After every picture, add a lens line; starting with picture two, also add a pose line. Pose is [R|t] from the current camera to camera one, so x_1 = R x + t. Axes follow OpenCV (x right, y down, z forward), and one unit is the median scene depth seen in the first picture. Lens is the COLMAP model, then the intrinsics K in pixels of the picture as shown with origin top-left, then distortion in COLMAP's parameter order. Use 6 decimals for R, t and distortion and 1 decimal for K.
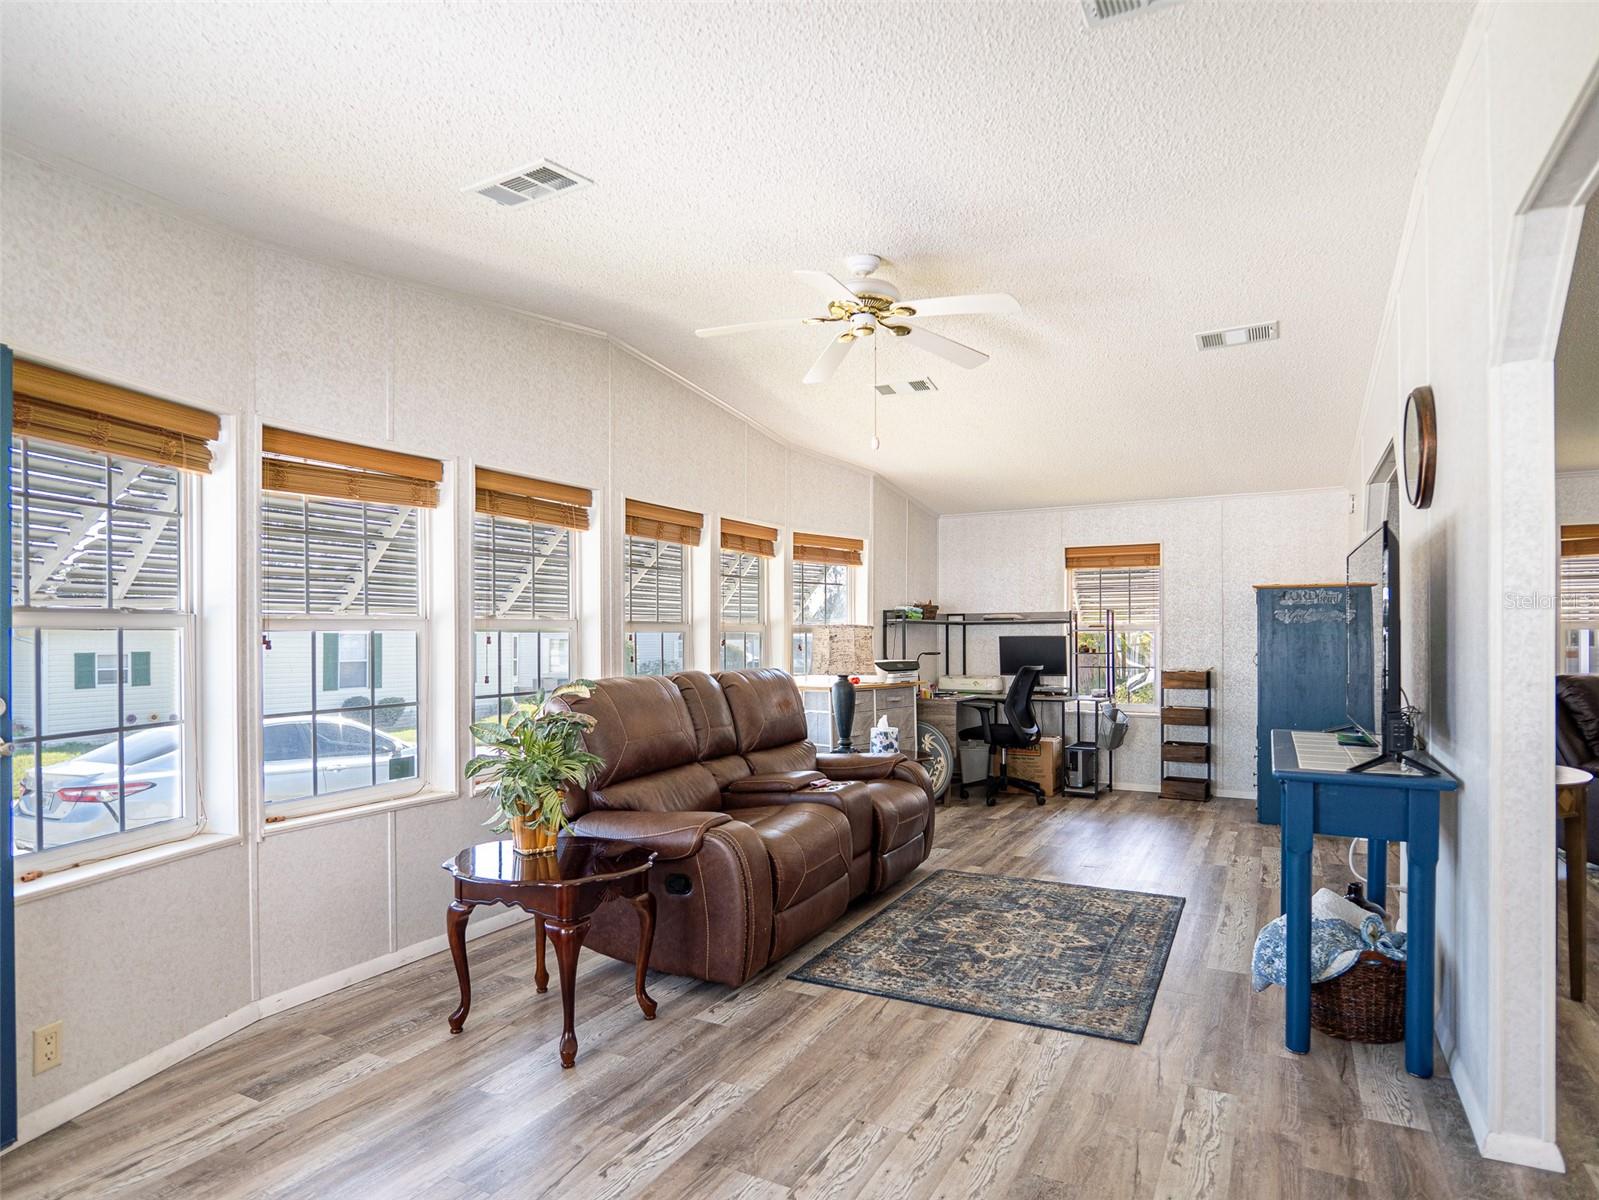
lens RADIAL K [[894.7, 0, 849.4], [0, 894.7, 624.9], [0, 0, 1]] dist [-0.004885, -0.000120]
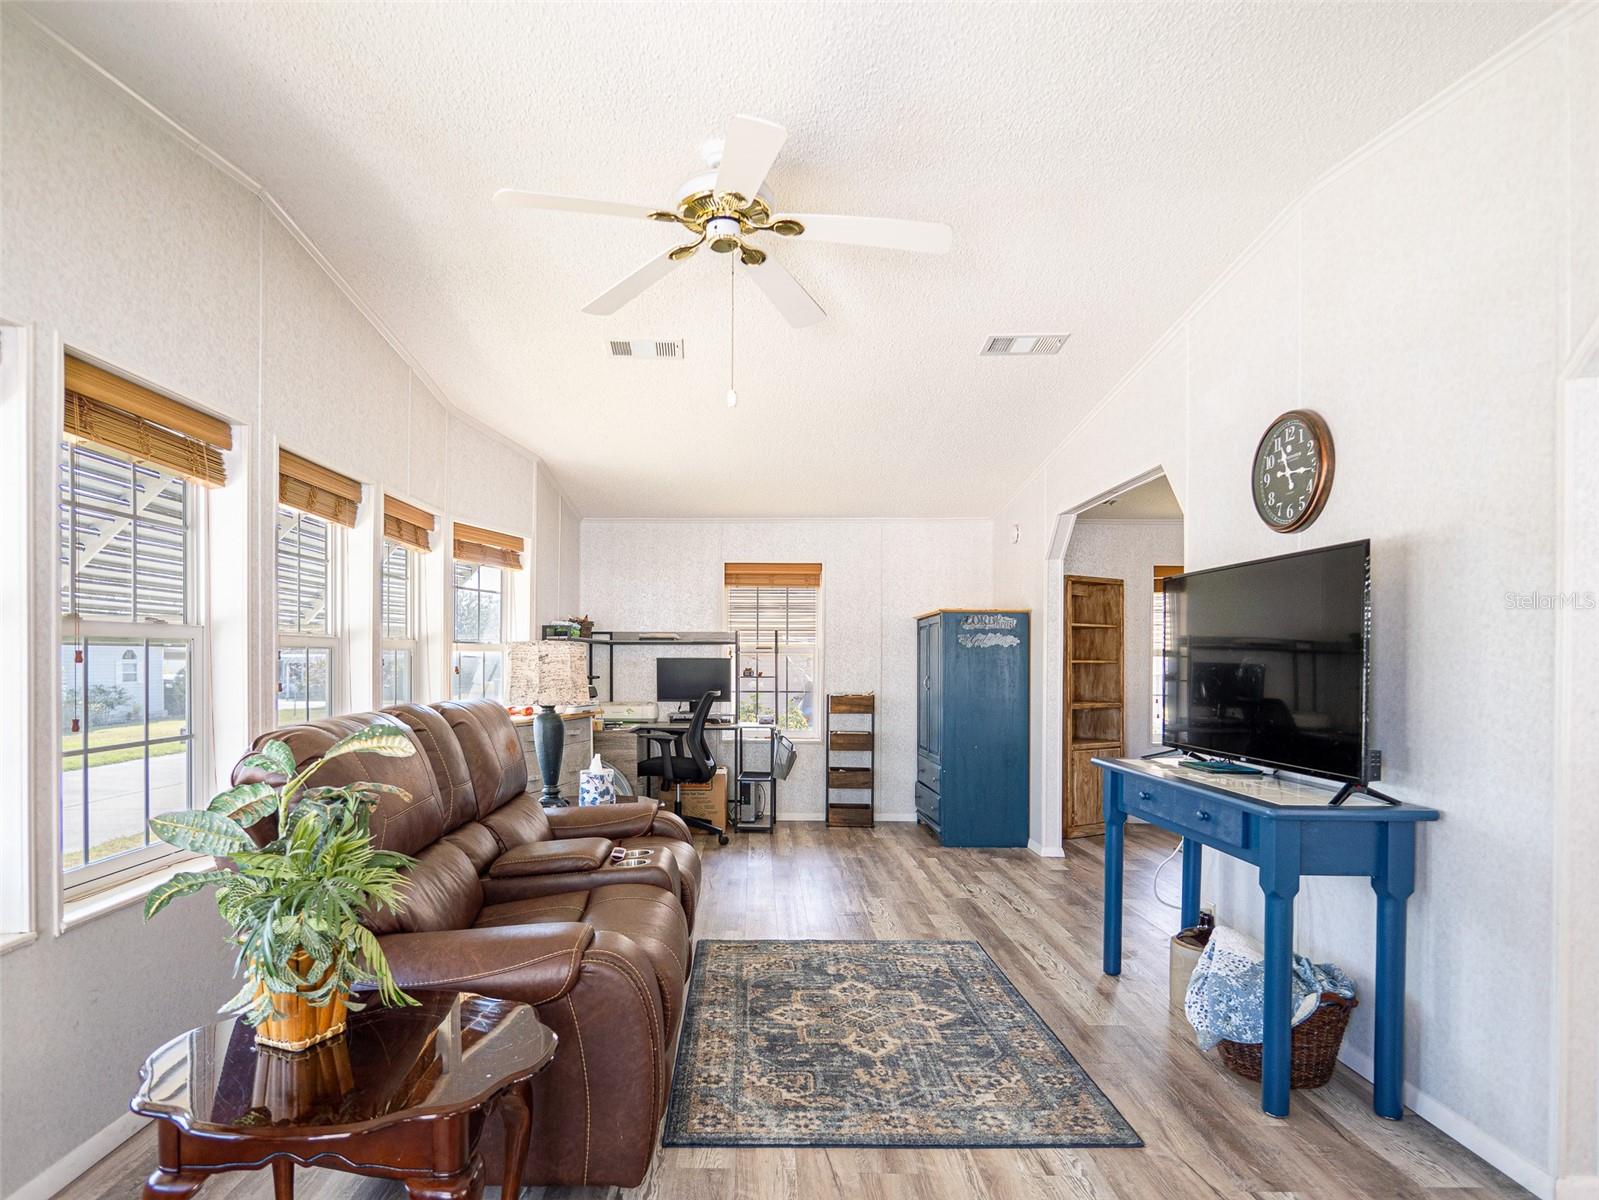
lens RADIAL K [[894.7, 0, 751.1], [0, 894.7, 655.9], [0, 0, 1]] dist [-0.010922, 0.001543]
pose [[0.896665, 0.009558, 0.442606, -0.202629], [-0.013807, 0.999884, 0.006379, 0.005323], [-0.442493, -0.011831, 0.896694, 0.223788]]
